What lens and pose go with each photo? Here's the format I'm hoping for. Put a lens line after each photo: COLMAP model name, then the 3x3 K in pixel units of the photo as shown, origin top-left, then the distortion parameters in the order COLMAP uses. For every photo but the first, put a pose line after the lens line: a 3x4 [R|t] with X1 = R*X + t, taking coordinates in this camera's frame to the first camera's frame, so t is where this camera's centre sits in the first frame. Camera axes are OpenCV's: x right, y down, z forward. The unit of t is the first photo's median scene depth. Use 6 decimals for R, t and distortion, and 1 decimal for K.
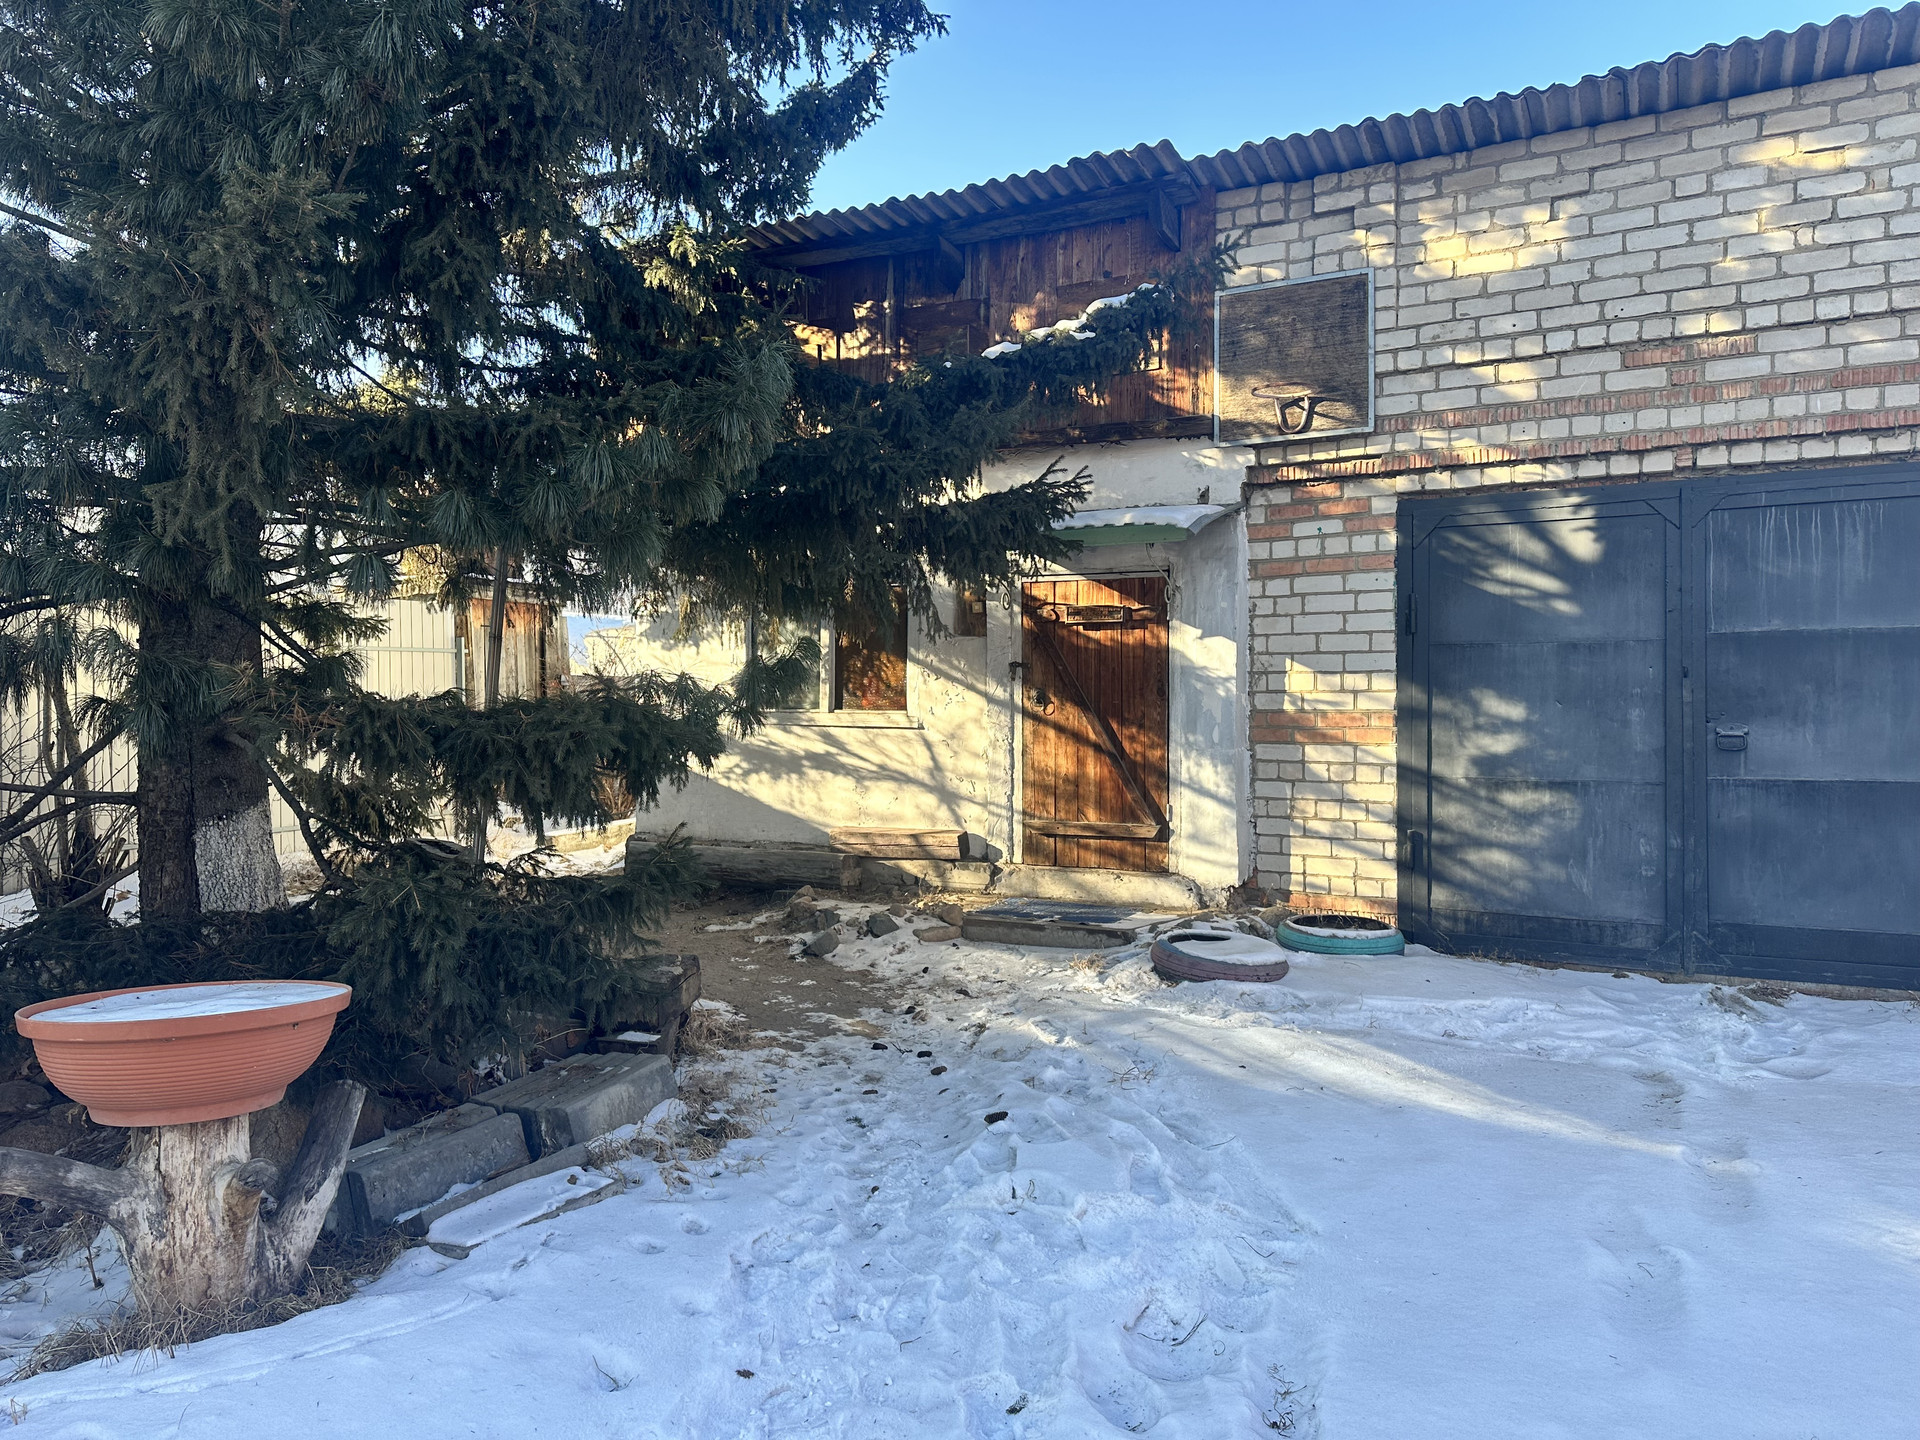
lens RADIAL K [[1297.4, 0, 947.7], [0, 1297.4, 723.5], [0, 0, 1]] dist [0.040612, -0.051563]
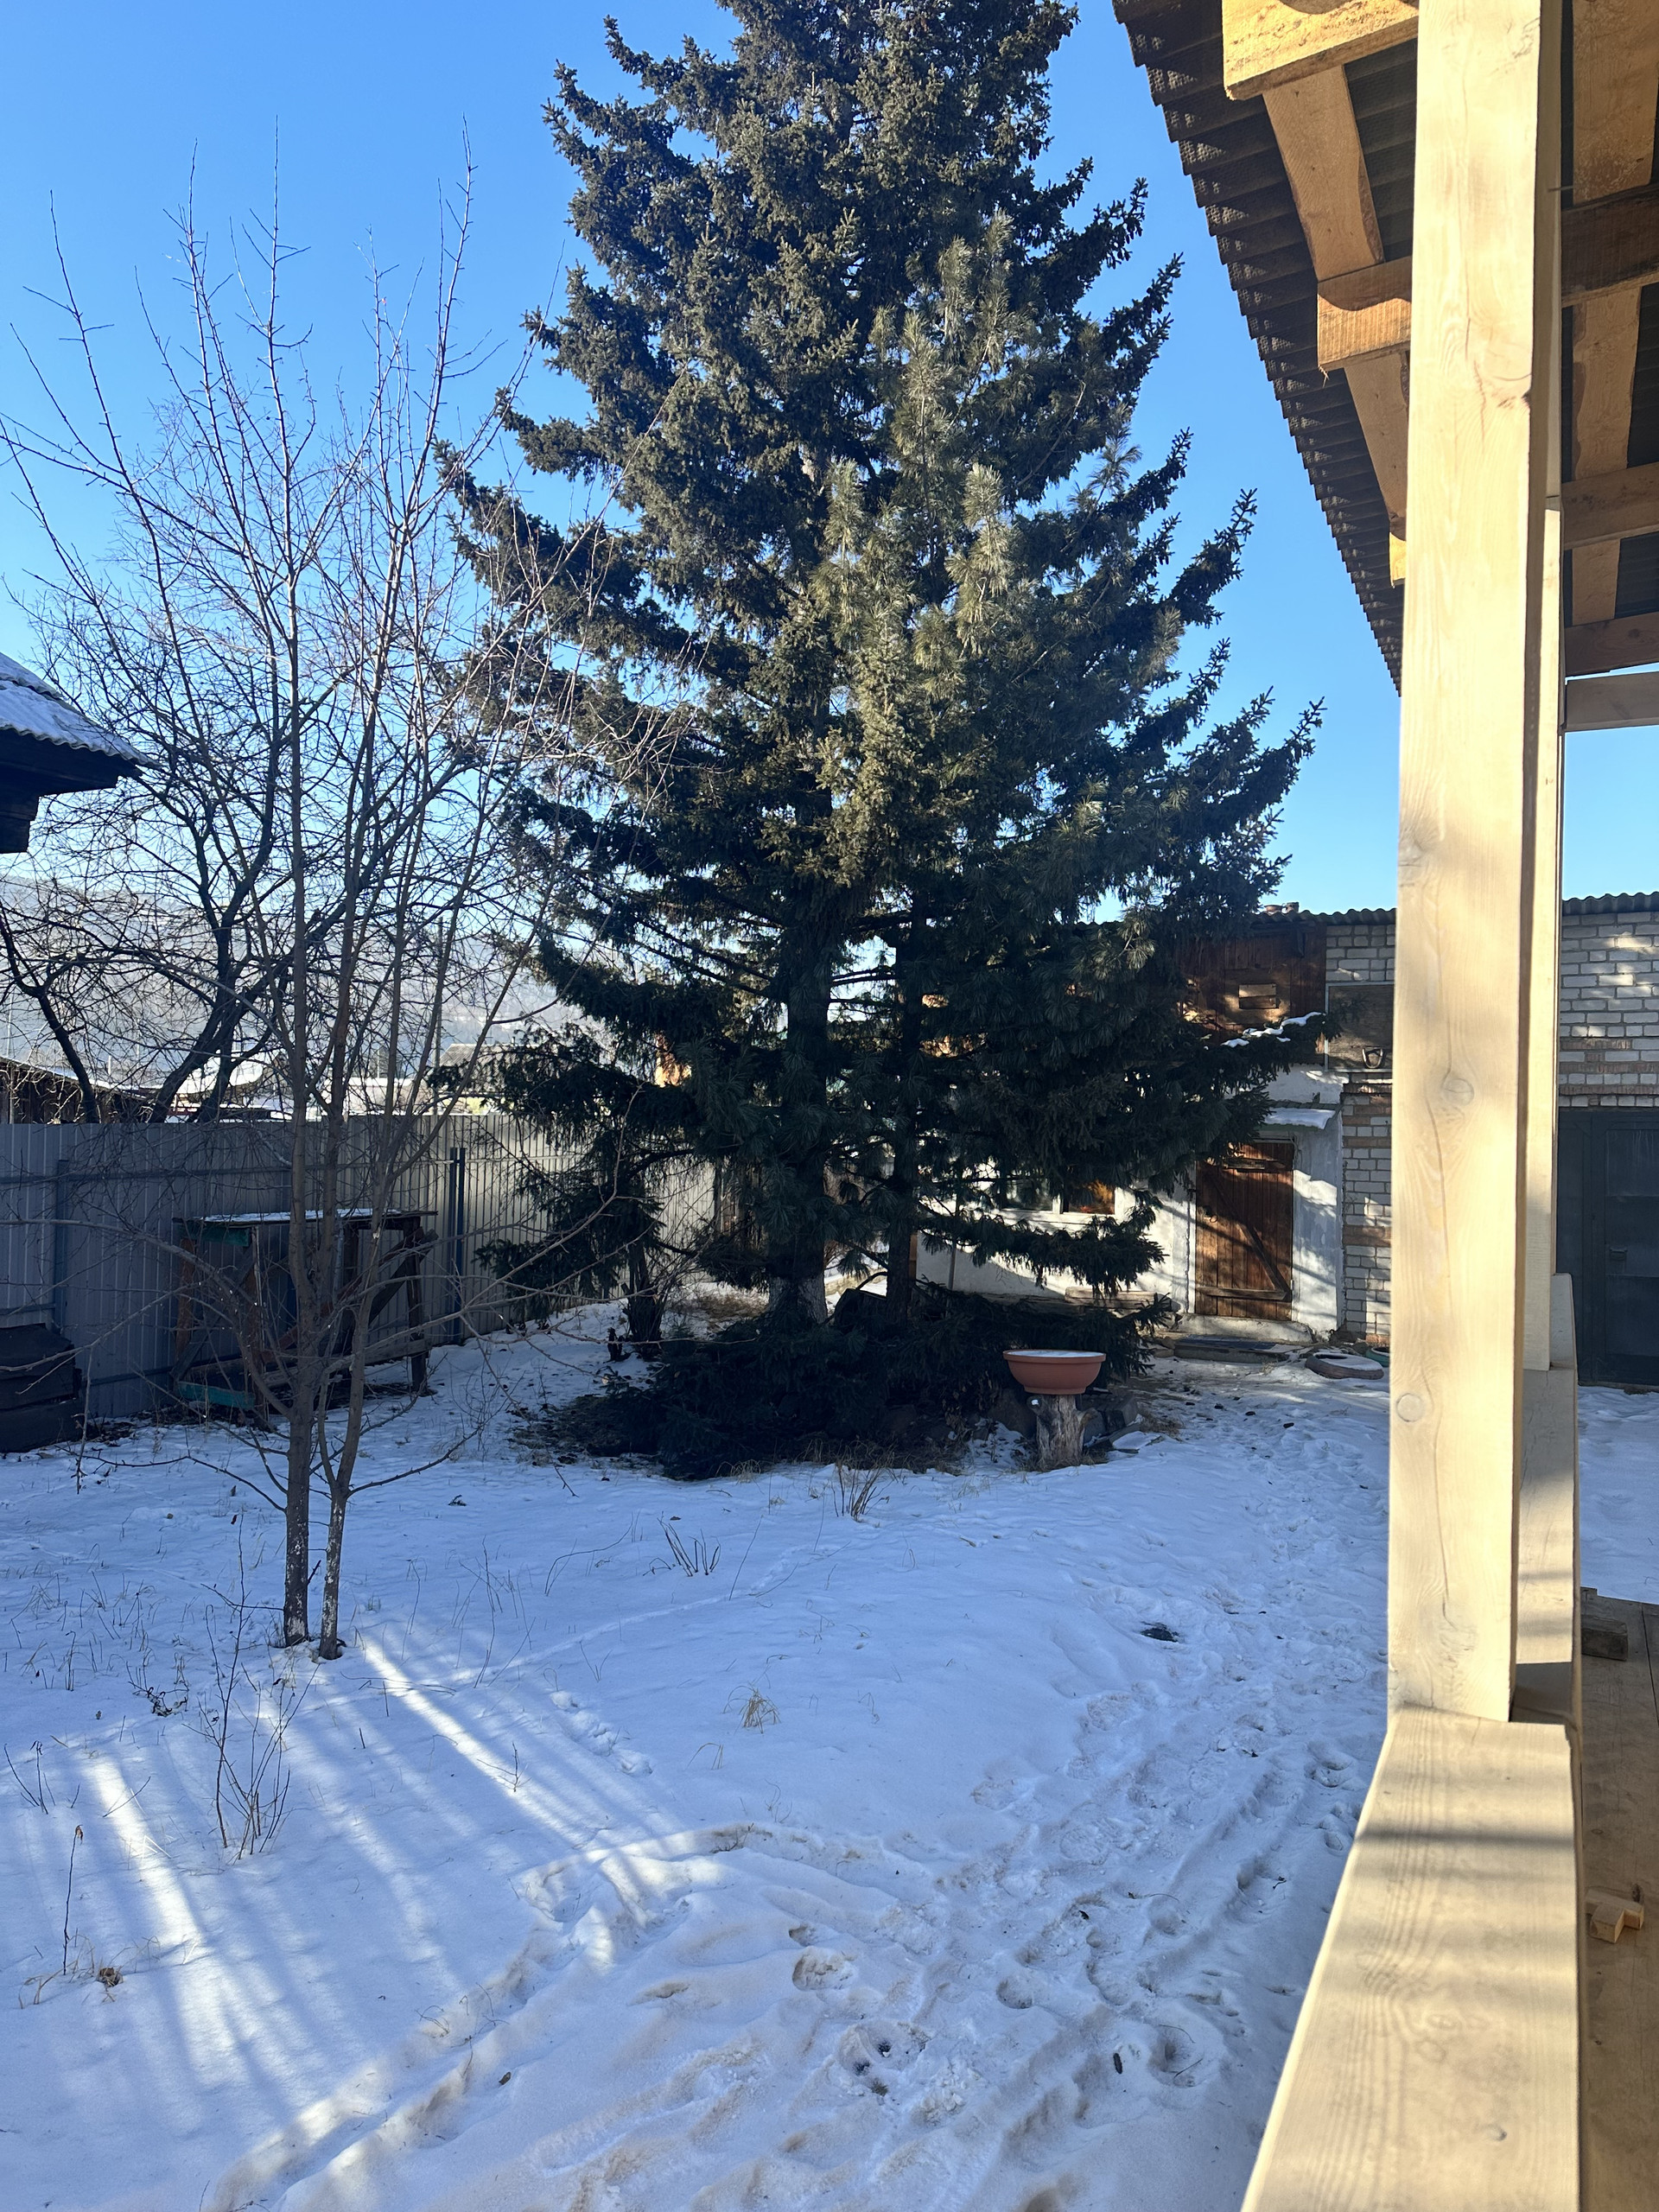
lens RADIAL K [[1494.7, 0, 826.3], [0, 1494.7, 1108.6], [0, 0, 1]] dist [0.040612, -0.051563]
pose [[0.999694, 0.015663, 0.019152, -0.488311], [-0.015093, 0.999449, -0.029559, -0.096272], [-0.019605, 0.029261, 0.999380, -0.959621]]
